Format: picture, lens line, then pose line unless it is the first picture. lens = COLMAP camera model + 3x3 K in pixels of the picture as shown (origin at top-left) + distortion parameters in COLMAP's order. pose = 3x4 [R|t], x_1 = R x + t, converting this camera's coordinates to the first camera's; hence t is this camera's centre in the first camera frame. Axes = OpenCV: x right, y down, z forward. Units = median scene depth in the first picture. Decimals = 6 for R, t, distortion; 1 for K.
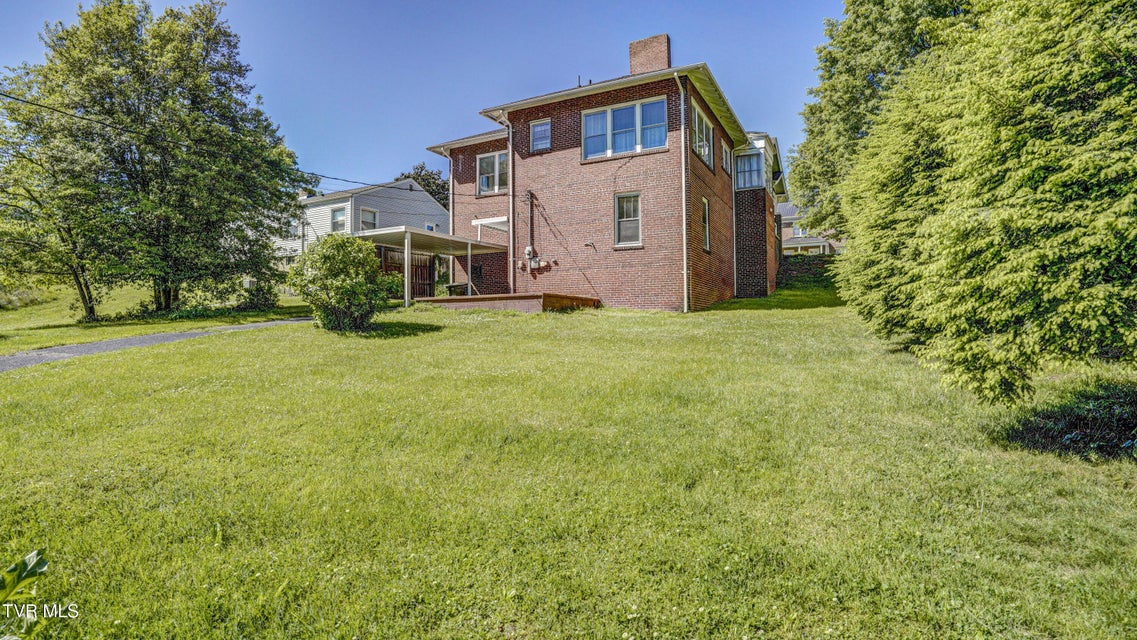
lens RADIAL K [[560.1, 0, 568.5], [0, 560.1, 320.0], [0, 0, 1]] dist [-0.000077, -0.000006]
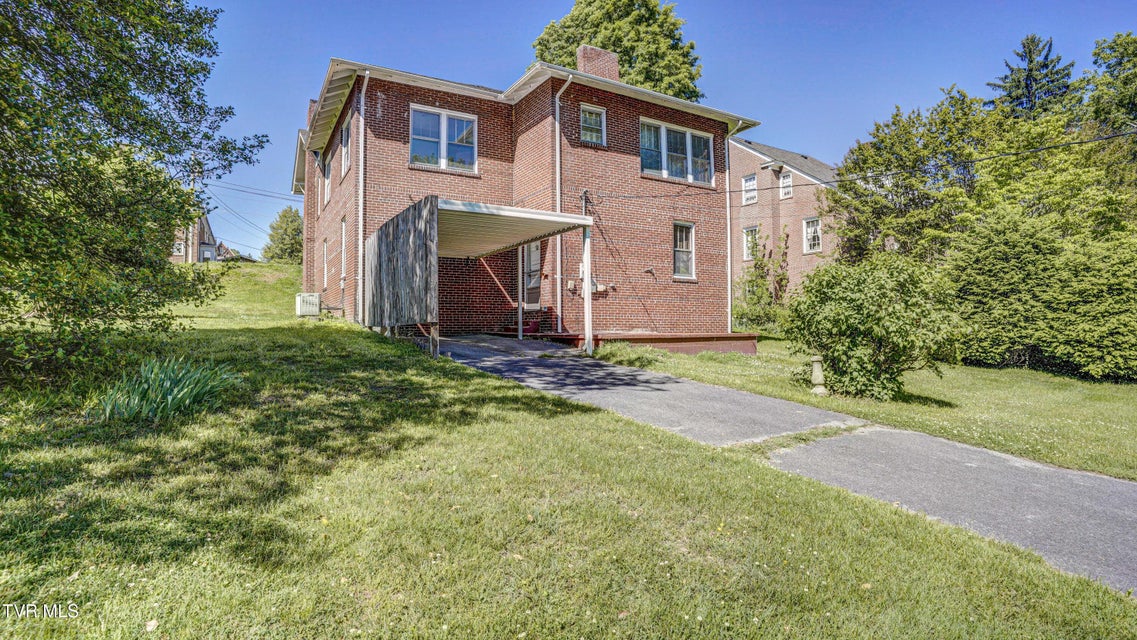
lens RADIAL K [[557.4, 0, 568.5], [0, 557.4, 320.0], [0, 0, 1]] dist [-0.000771, -0.000121]
pose [[0.532691, 0.027464, 0.845864, -0.737488], [-0.001765, 0.999507, -0.031341, -0.030306], [-0.846308, 0.015202, 0.532477, 0.623617]]
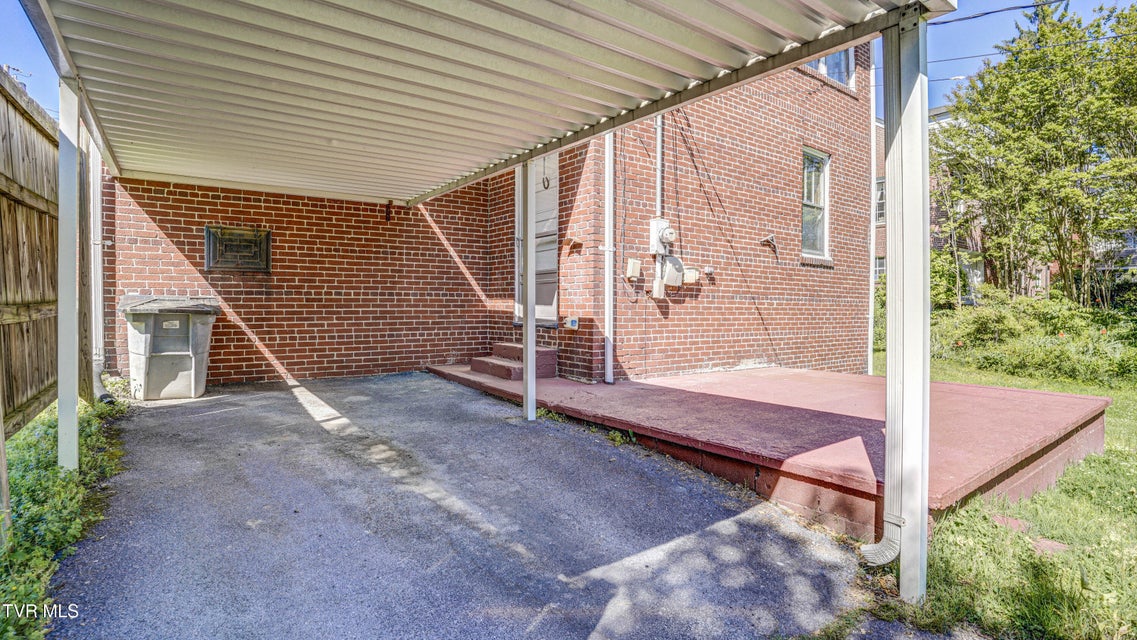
lens RADIAL K [[557.4, 0, 568.5], [0, 557.4, 320.0], [0, 0, 1]] dist [-0.000771, -0.000121]
pose [[0.429121, -0.004352, 0.903236, -0.404636], [-0.013027, 0.999855, 0.011006, -0.075213], [-0.903153, -0.016490, 0.429002, 0.920894]]
